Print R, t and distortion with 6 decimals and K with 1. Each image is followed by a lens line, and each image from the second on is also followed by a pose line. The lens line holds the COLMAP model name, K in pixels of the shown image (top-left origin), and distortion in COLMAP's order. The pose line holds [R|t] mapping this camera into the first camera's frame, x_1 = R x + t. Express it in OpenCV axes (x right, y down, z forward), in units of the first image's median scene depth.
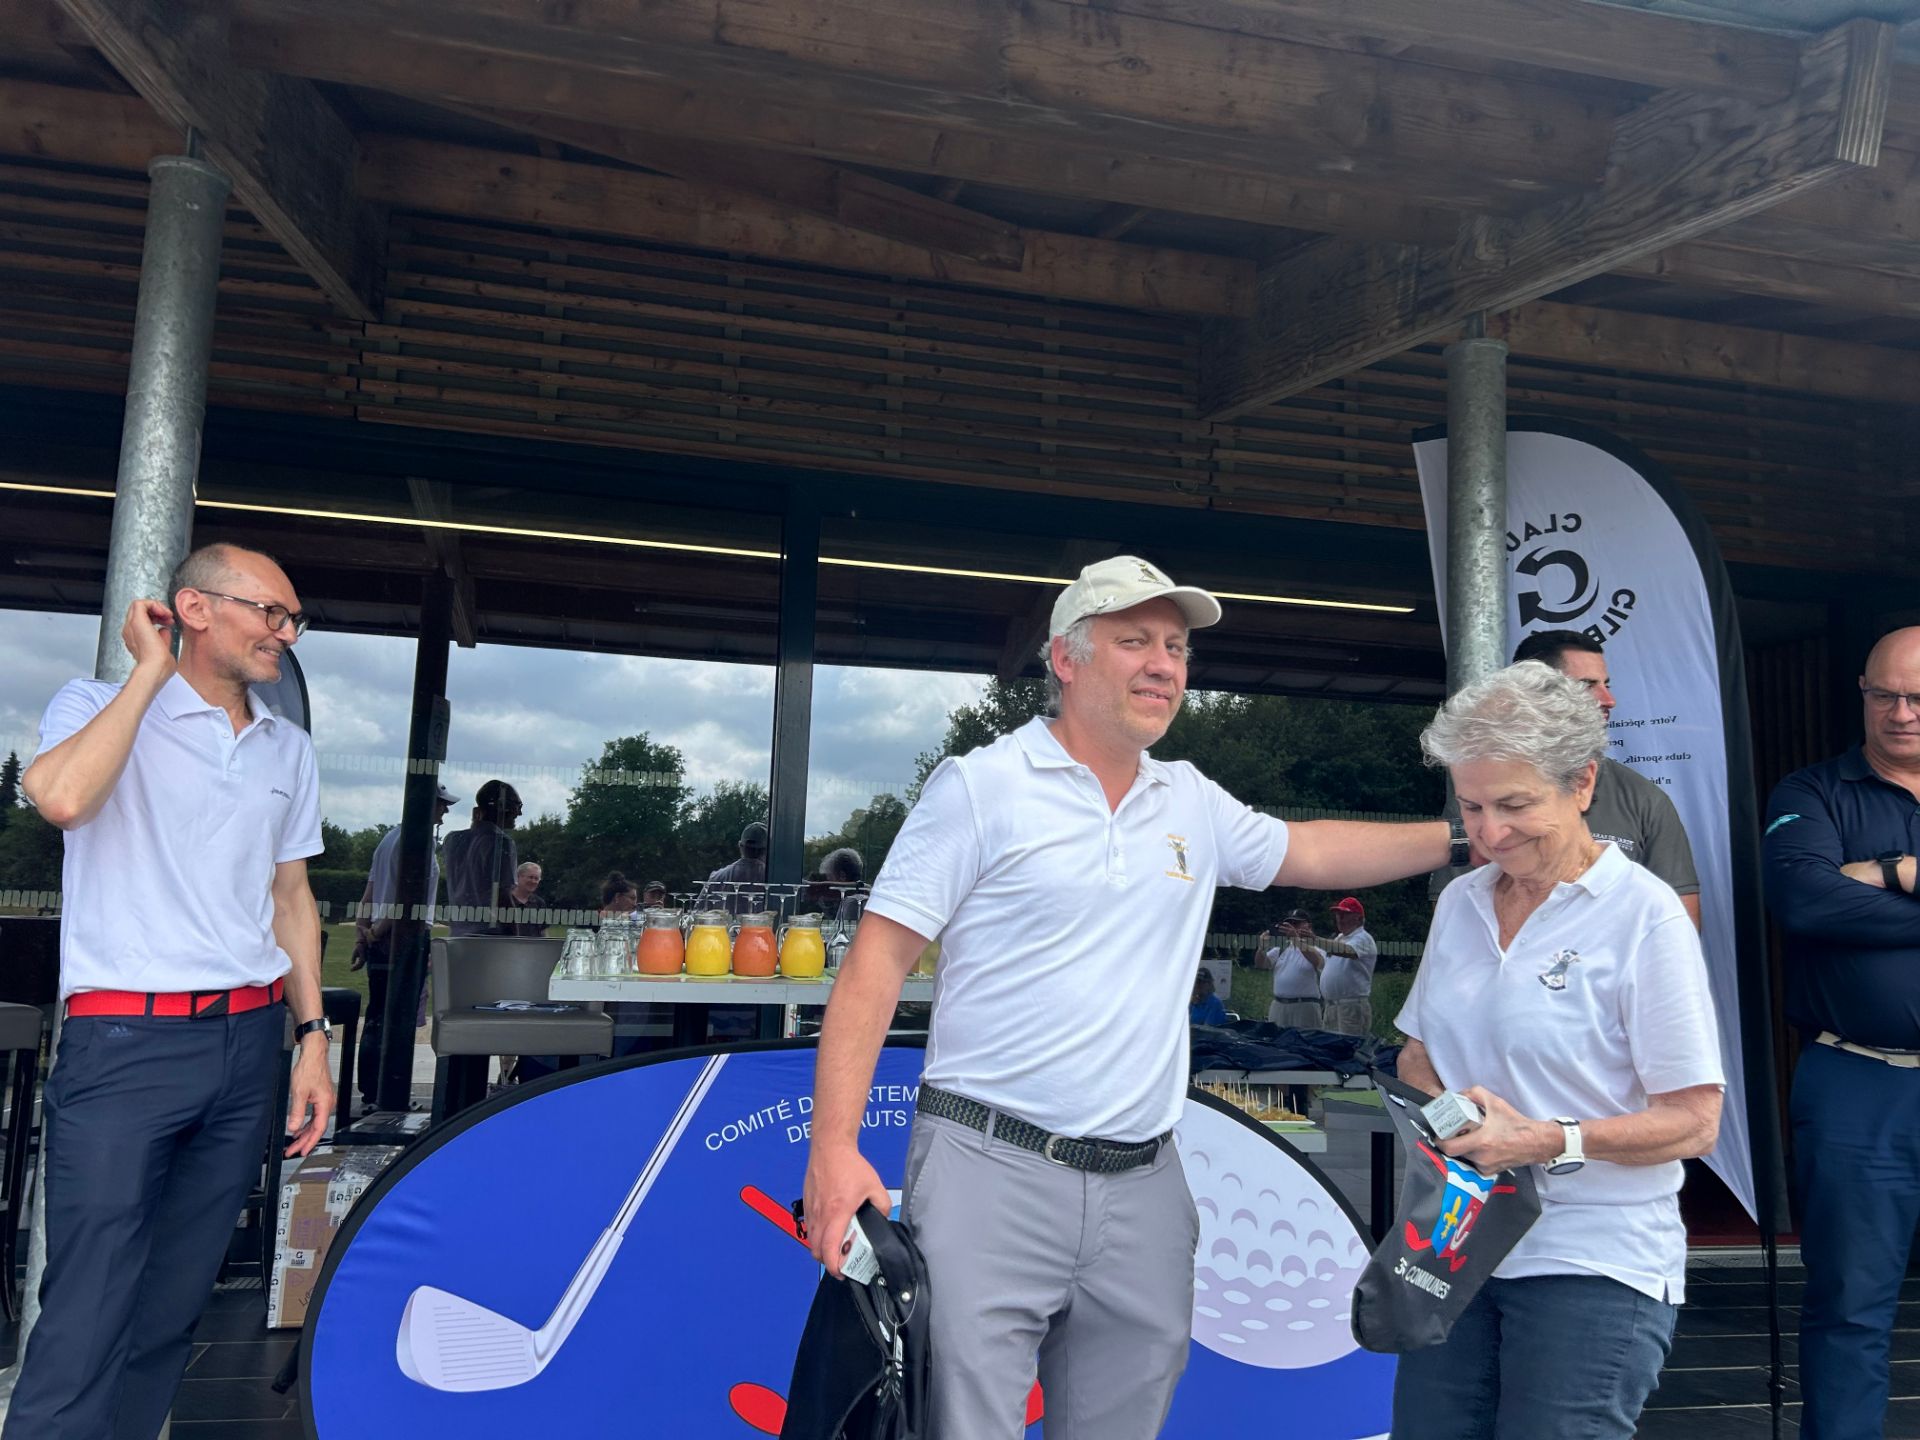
lens RADIAL K [[1480.5, 0, 975.3], [0, 1480.5, 730.3], [0, 0, 1]] dist [0.054427, -0.065050]
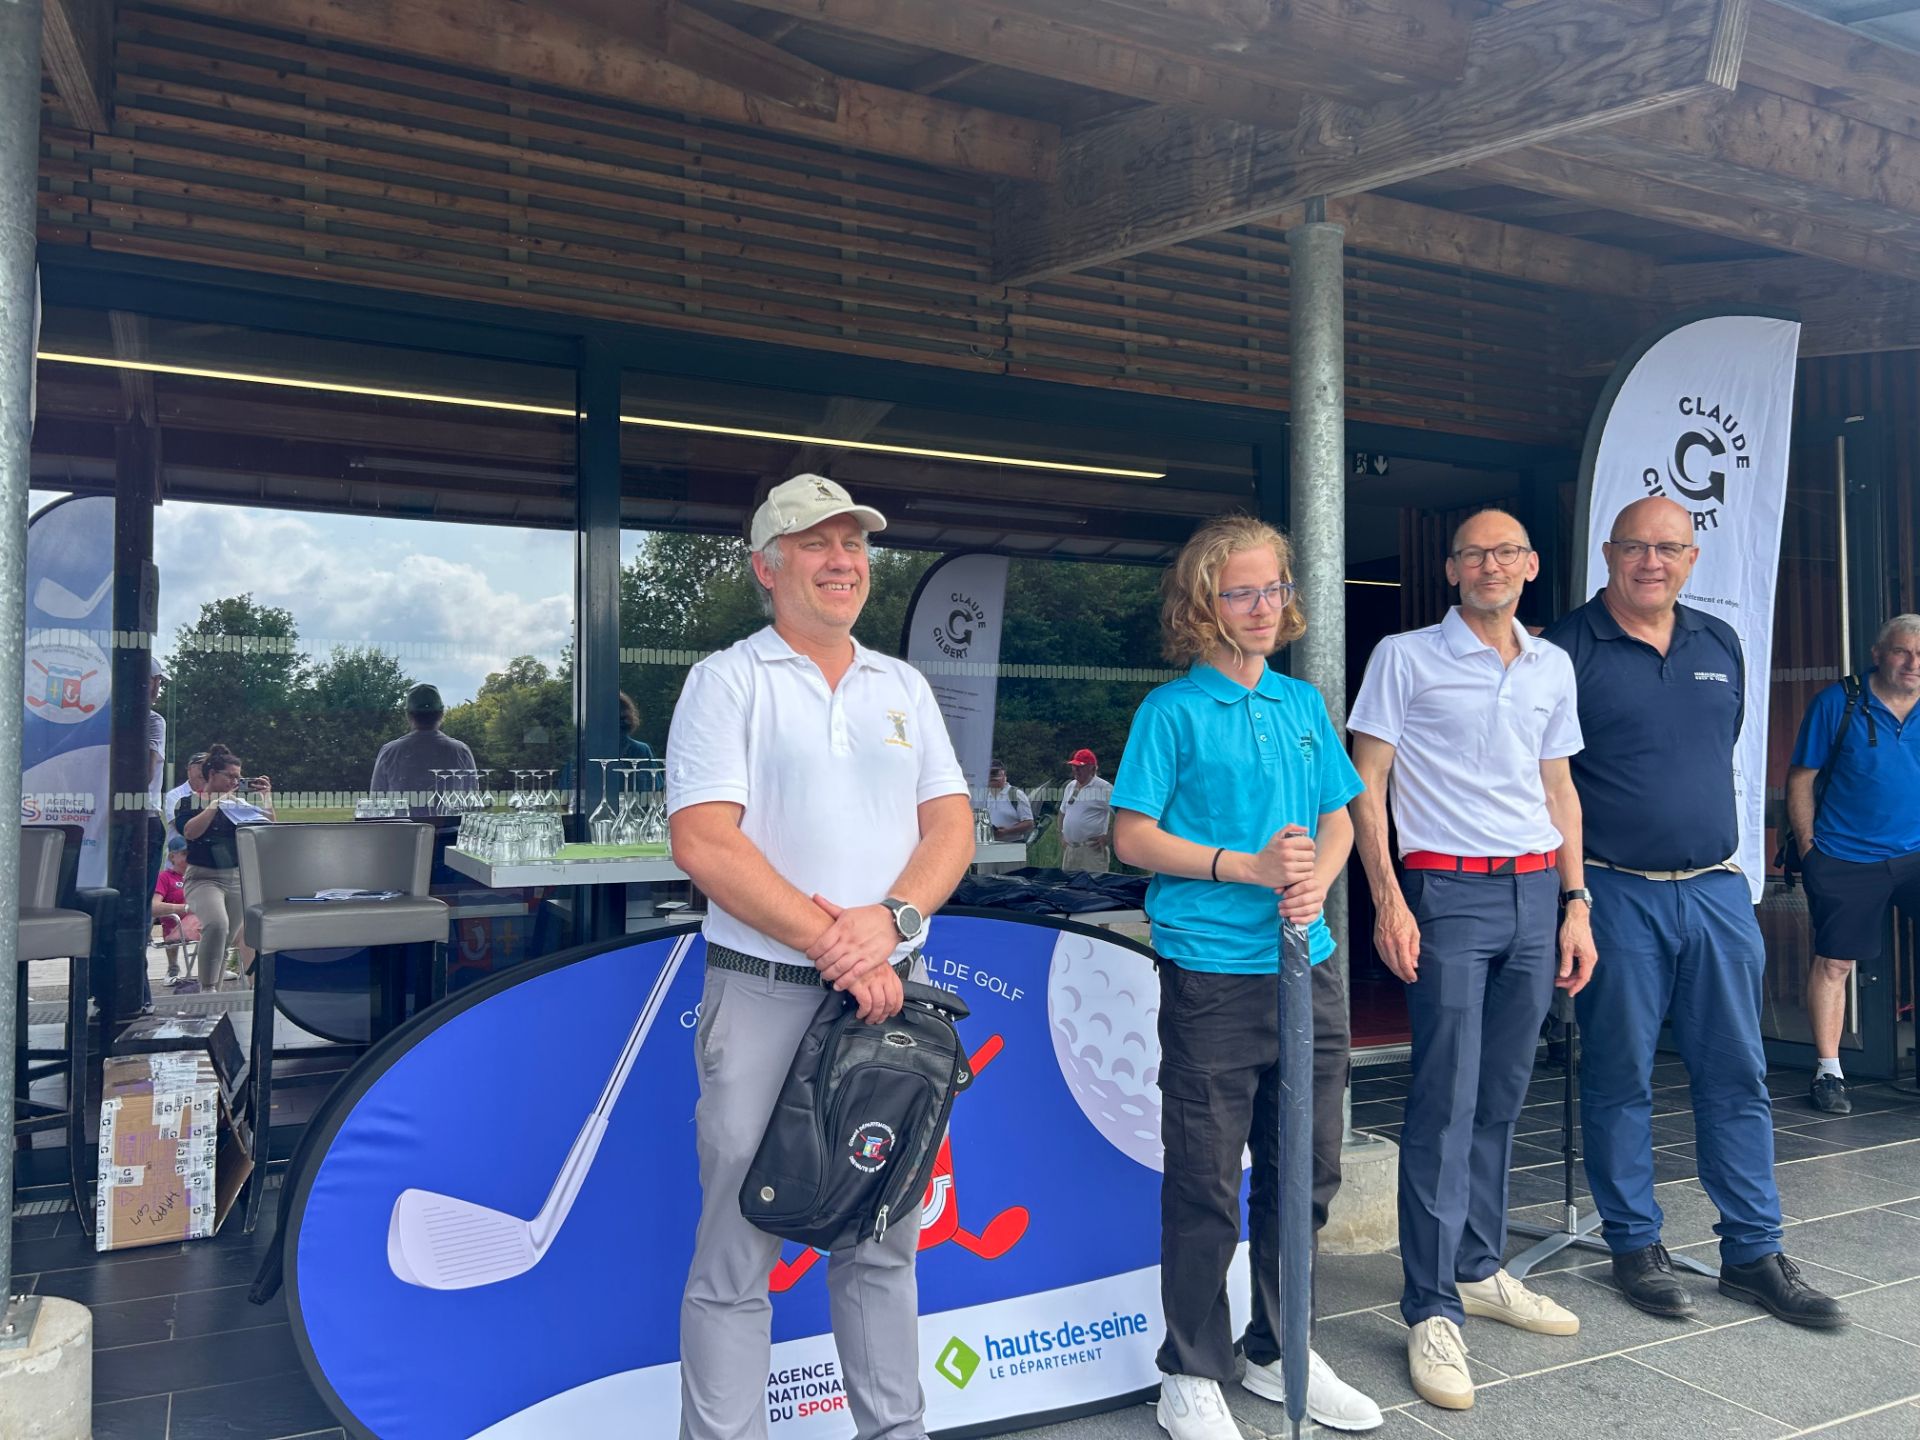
lens RADIAL K [[1481.4, 0, 958.5], [0, 1481.4, 720.6], [0, 0, 1]] dist [0.054697, -0.058804]
pose [[0.971912, -0.029949, 0.233430, -0.132469], [0.008713, 0.995769, 0.091477, -0.007298], [-0.235182, -0.086874, 0.968061, 0.002895]]
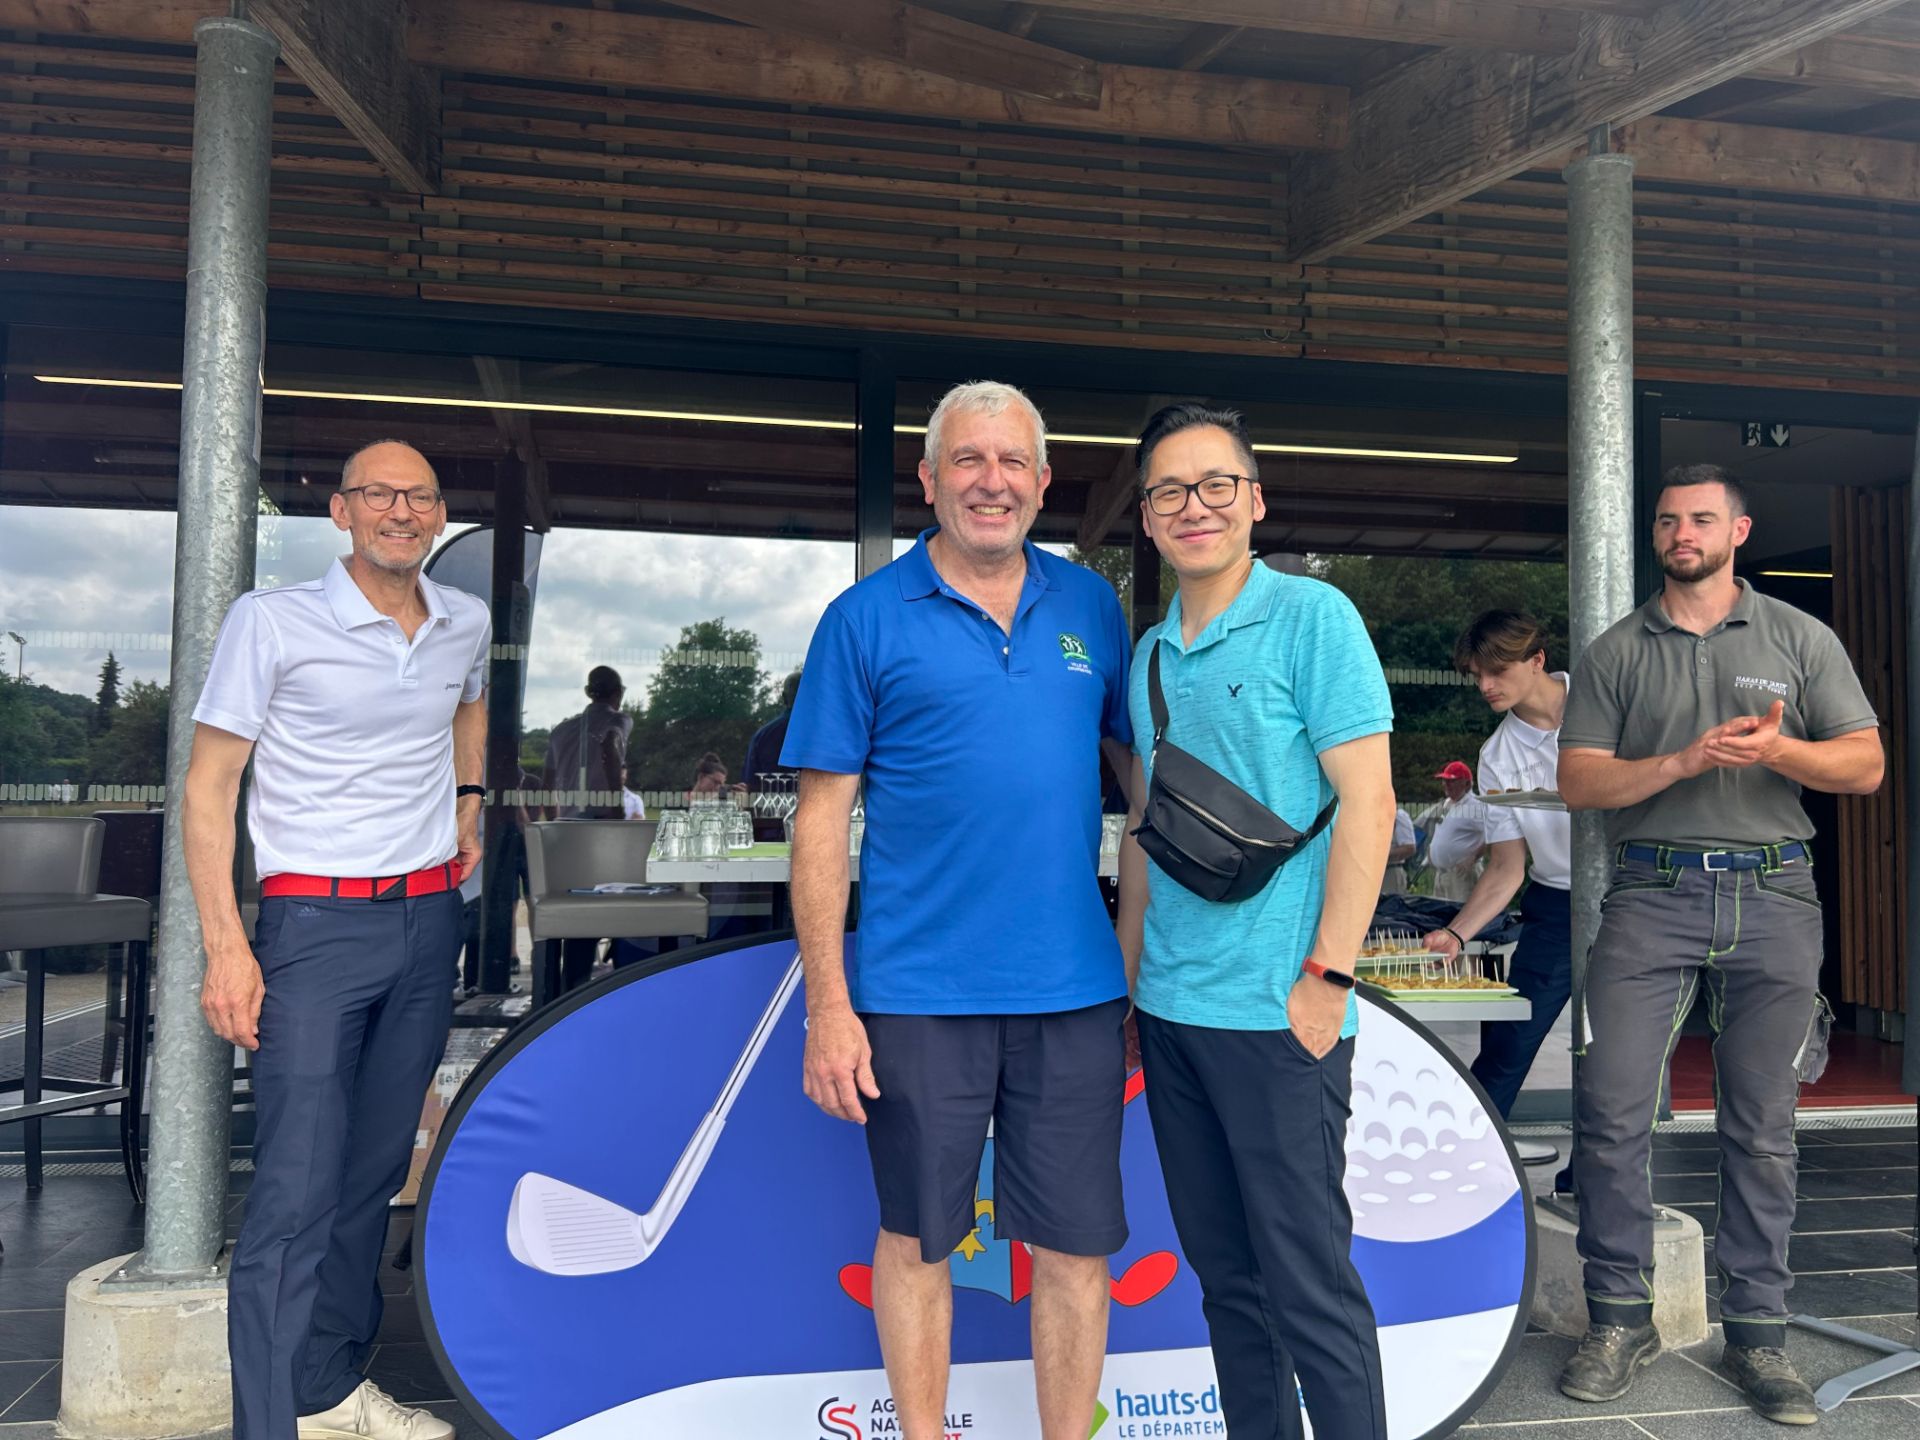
lens RADIAL K [[1487.2, 0, 974.9], [0, 1487.2, 710.0], [0, 0, 1]] dist [0.043753, -0.049814]
pose [[0.998379, -0.026738, -0.050241, -0.010518], [0.030186, 0.997149, 0.069159, 0.003690], [0.048248, -0.070563, 0.996340, 0.023303]]
